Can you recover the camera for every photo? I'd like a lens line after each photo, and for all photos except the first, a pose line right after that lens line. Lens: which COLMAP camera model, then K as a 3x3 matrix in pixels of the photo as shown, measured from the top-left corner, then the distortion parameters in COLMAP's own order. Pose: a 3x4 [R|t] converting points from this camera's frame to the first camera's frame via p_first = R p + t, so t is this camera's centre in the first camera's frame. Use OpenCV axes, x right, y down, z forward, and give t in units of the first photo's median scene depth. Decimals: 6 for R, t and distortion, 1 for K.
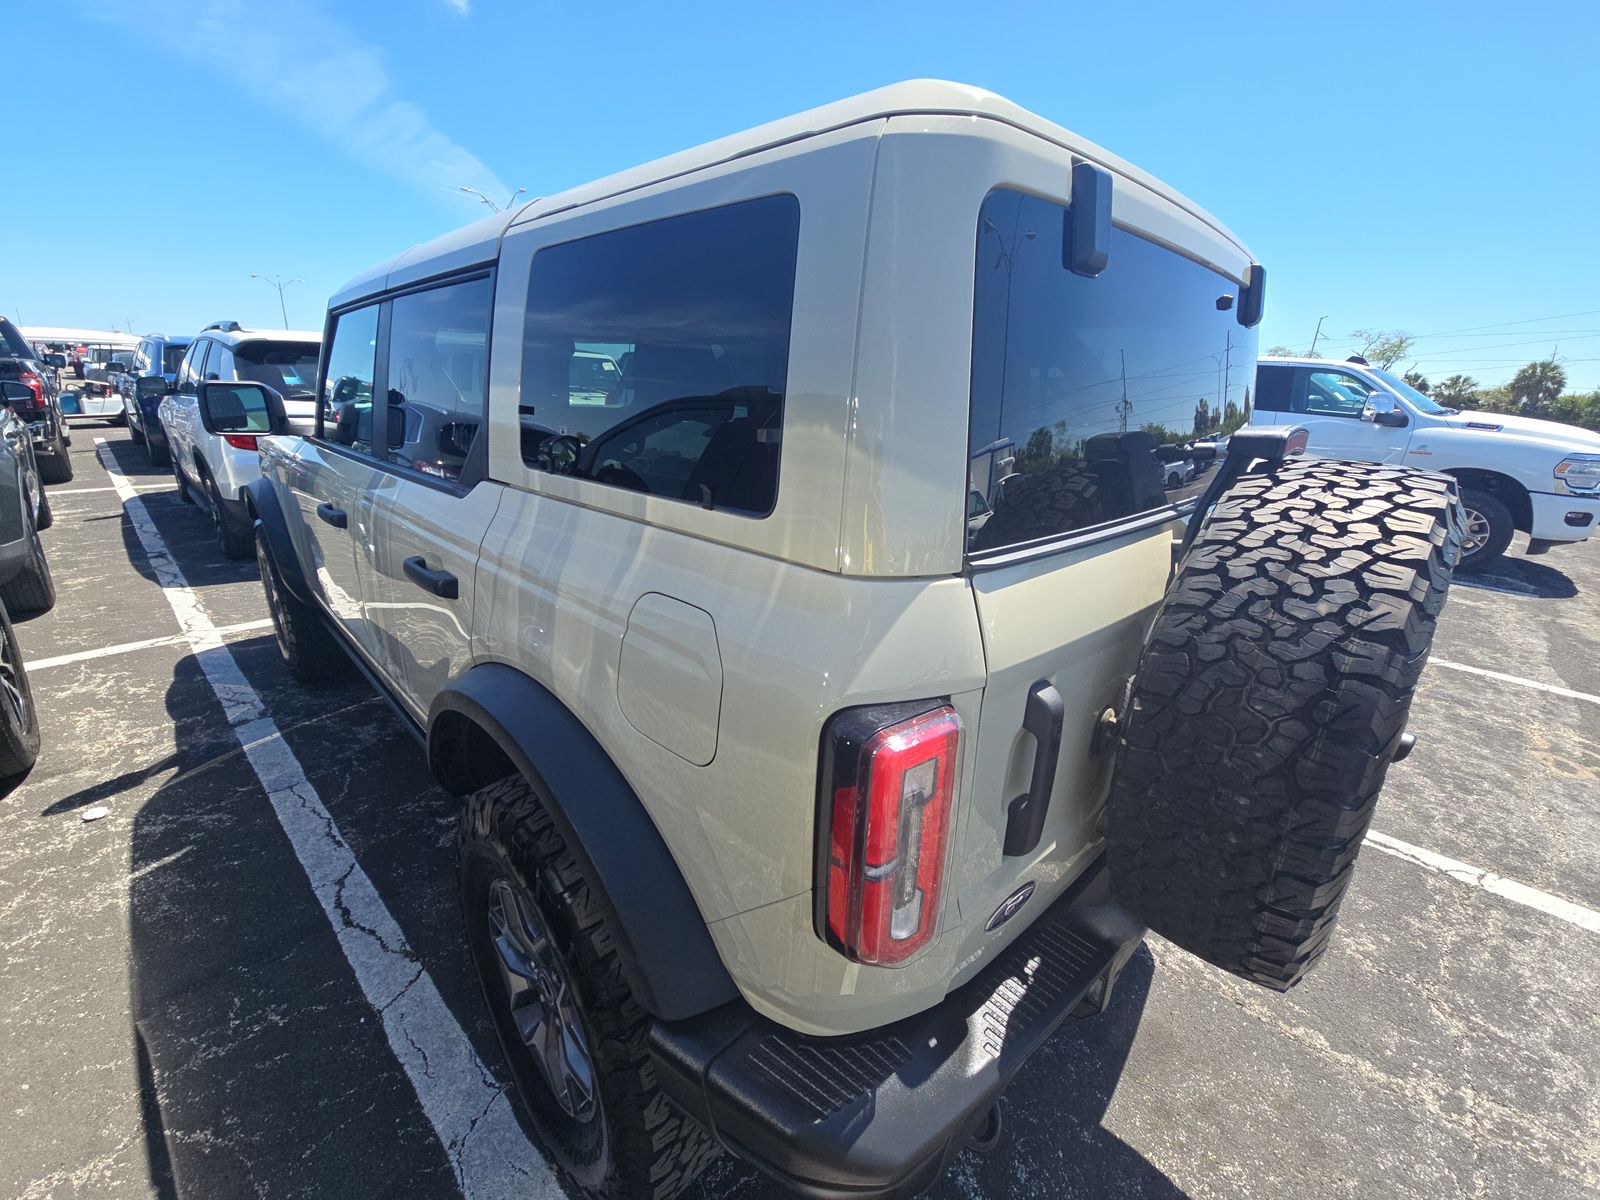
lens RADIAL K [[651.5, 0, 800.5], [0, 651.5, 597.6], [0, 0, 1]] dist [-0.003566, -0.002605]
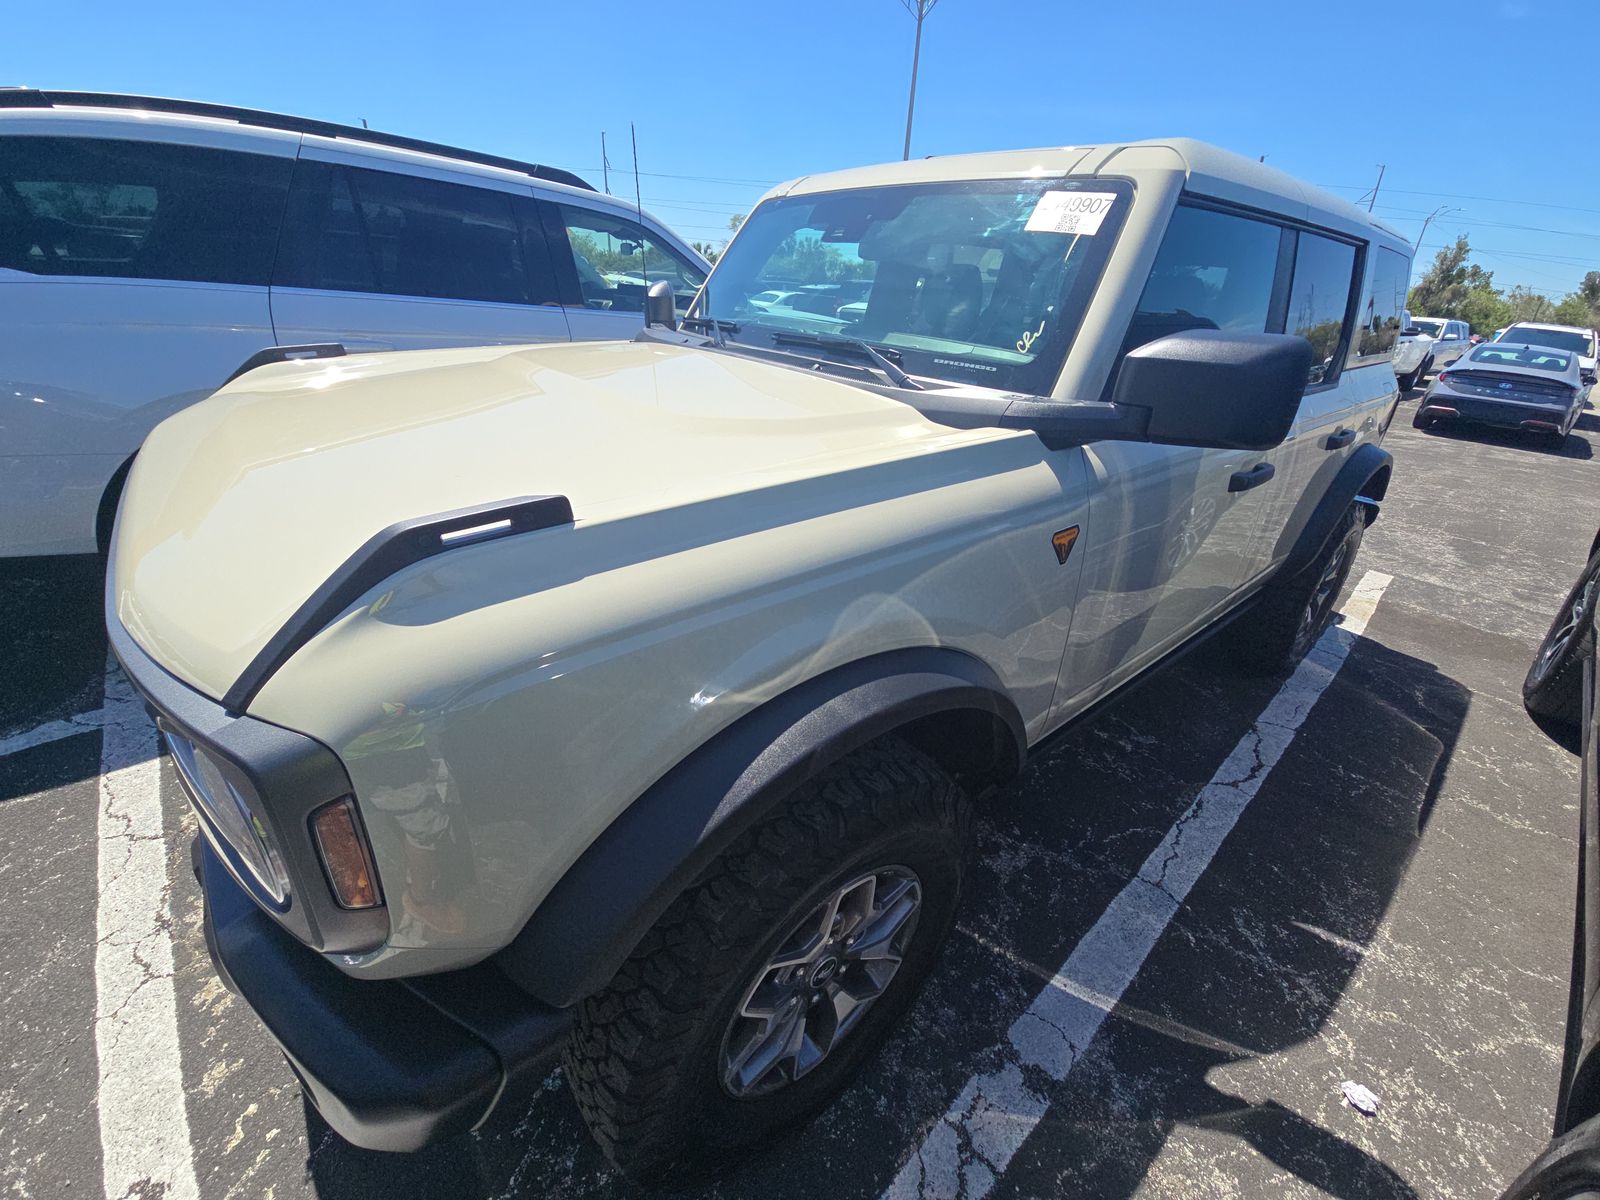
lens RADIAL K [[651.5, 0, 793.4], [0, 651.5, 612.4], [0, 0, 1]] dist [-0.003566, -0.002605]
pose [[0.089586, -0.474070, 0.875918, -1.523505], [0.291092, 0.853517, 0.432174, -0.487885], [-0.952491, 0.216256, 0.214461, 1.337835]]
